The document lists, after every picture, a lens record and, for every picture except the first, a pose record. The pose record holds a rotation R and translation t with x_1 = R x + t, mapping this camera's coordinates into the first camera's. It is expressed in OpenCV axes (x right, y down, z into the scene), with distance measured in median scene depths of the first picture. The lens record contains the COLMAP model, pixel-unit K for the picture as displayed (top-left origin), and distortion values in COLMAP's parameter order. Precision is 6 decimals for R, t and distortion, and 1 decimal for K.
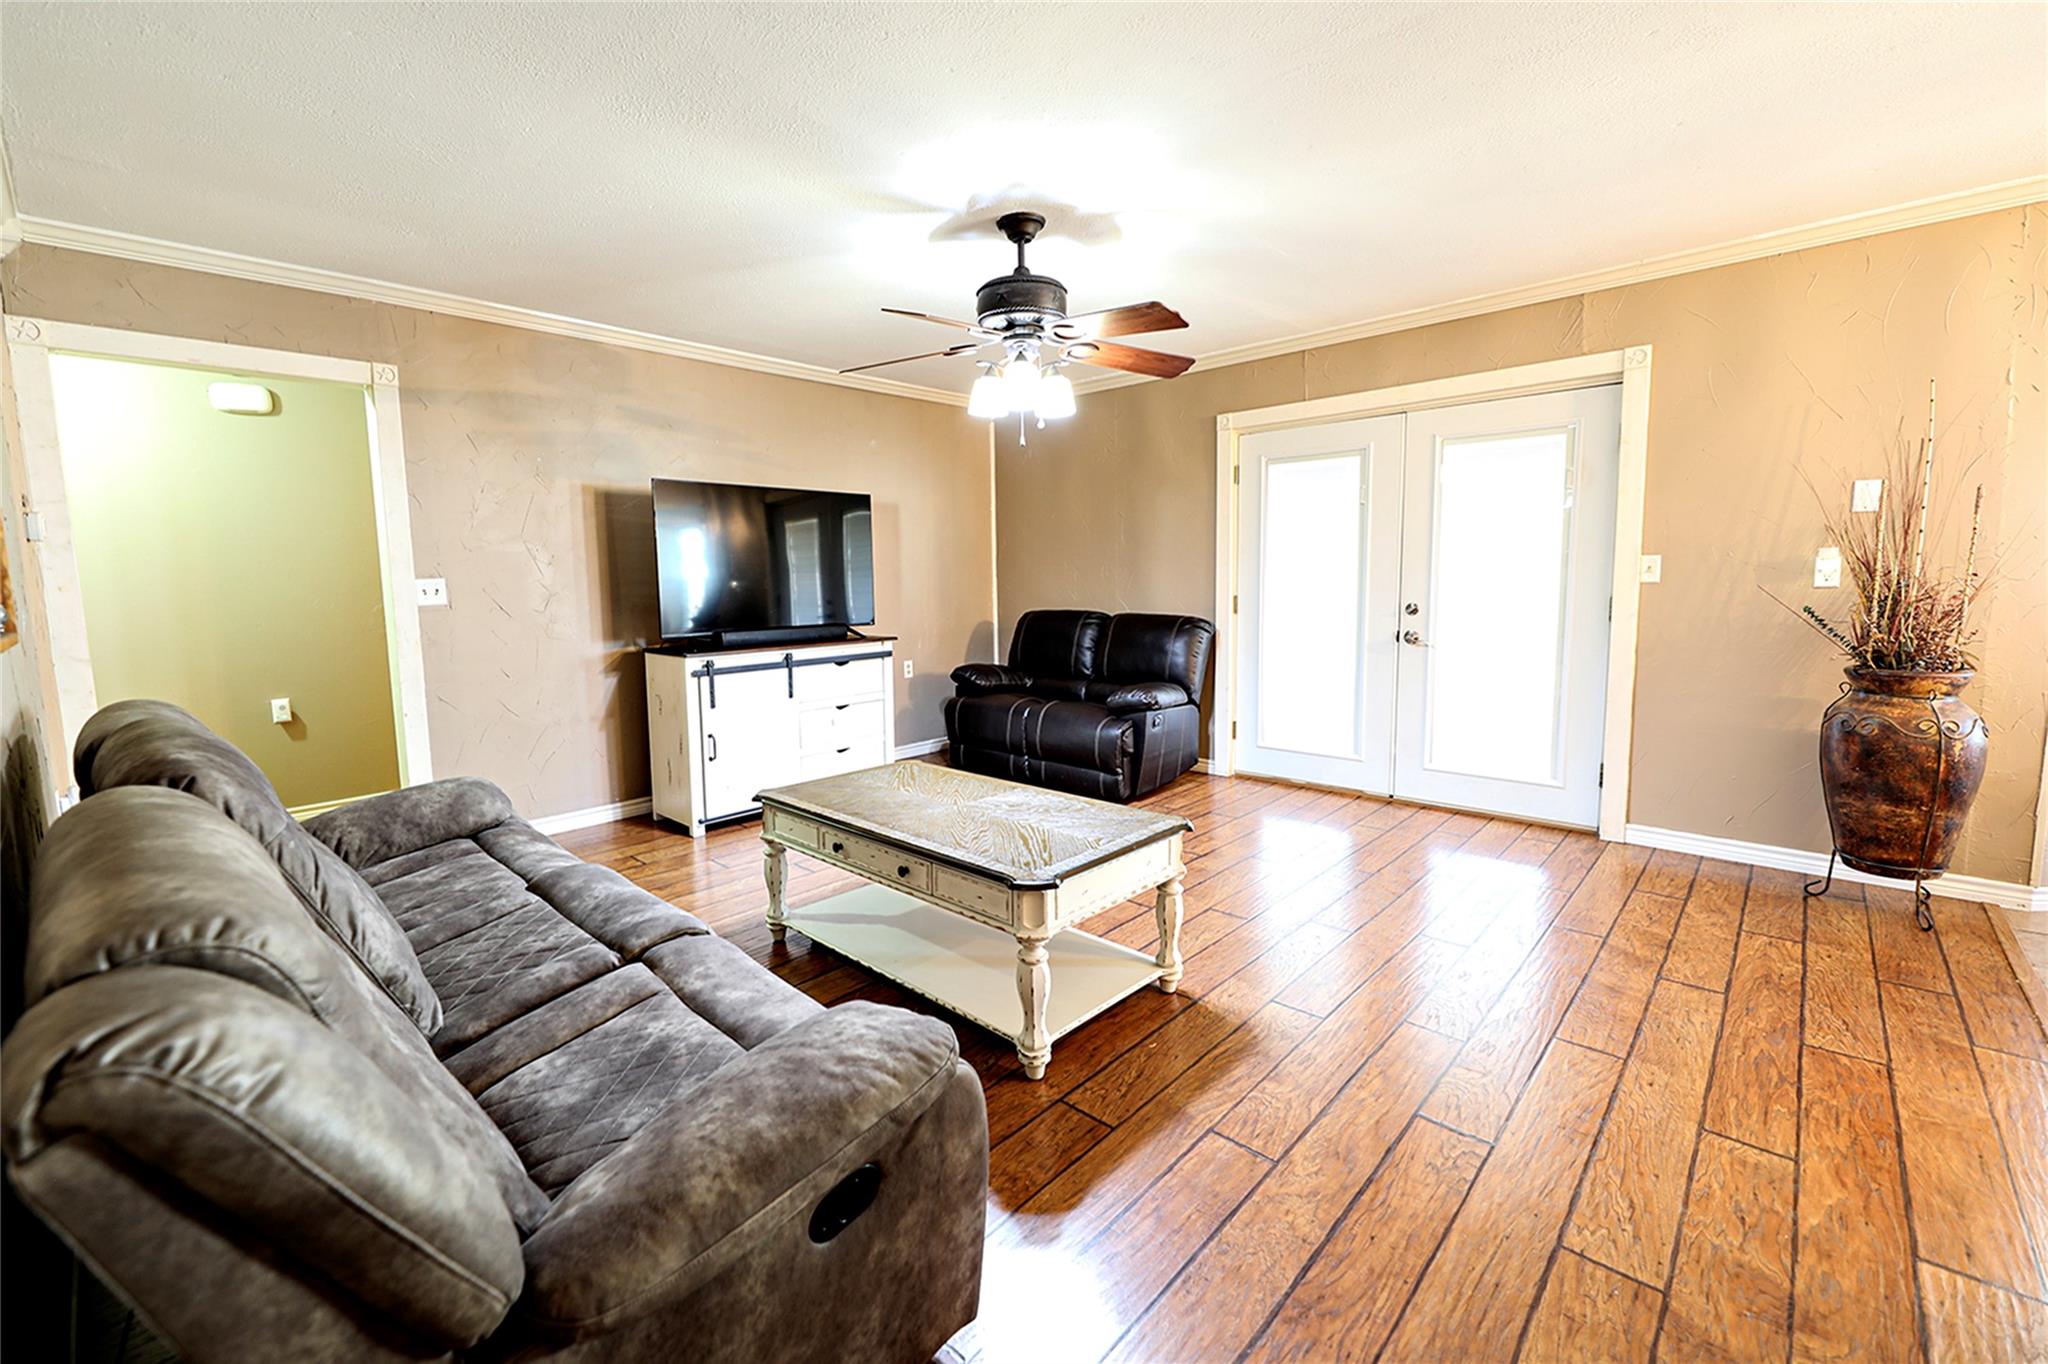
lens RADIAL K [[840.4, 0, 1024.2], [0, 840.4, 672.4], [0, 0, 1]] dist [0.001180, 0.000083]
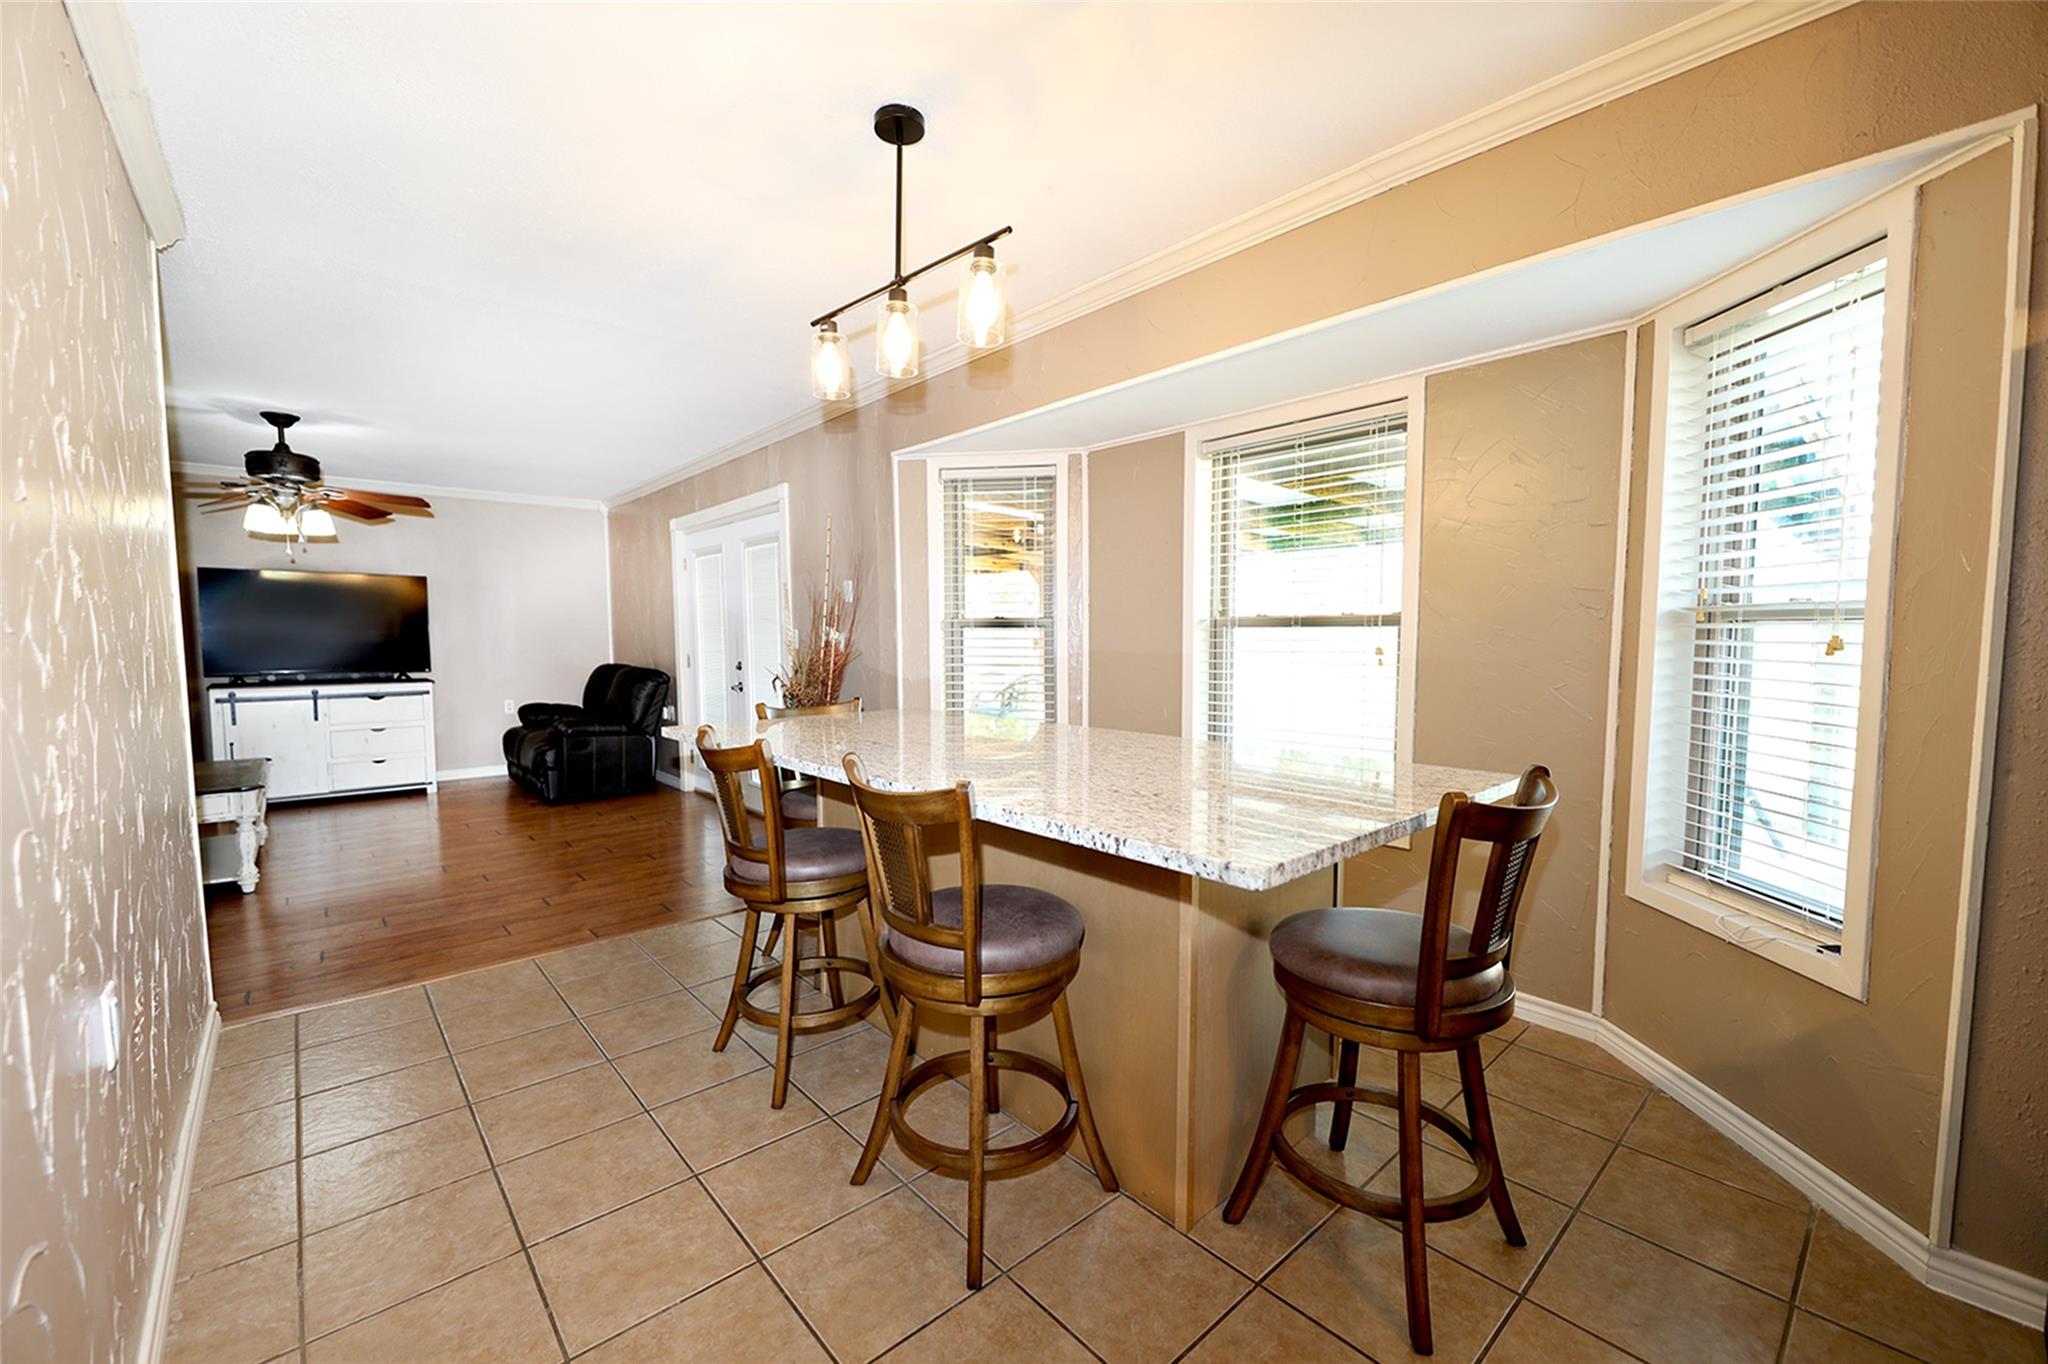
lens RADIAL K [[840.4, 0, 1027.1], [0, 840.4, 690.7], [0, 0, 1]] dist [0.001180, 0.000083]
pose [[0.994608, 0.018692, -0.102006, 1.053350], [-0.023759, 0.998531, -0.048691, 0.020042], [0.100946, 0.050852, 0.993591, -0.282496]]
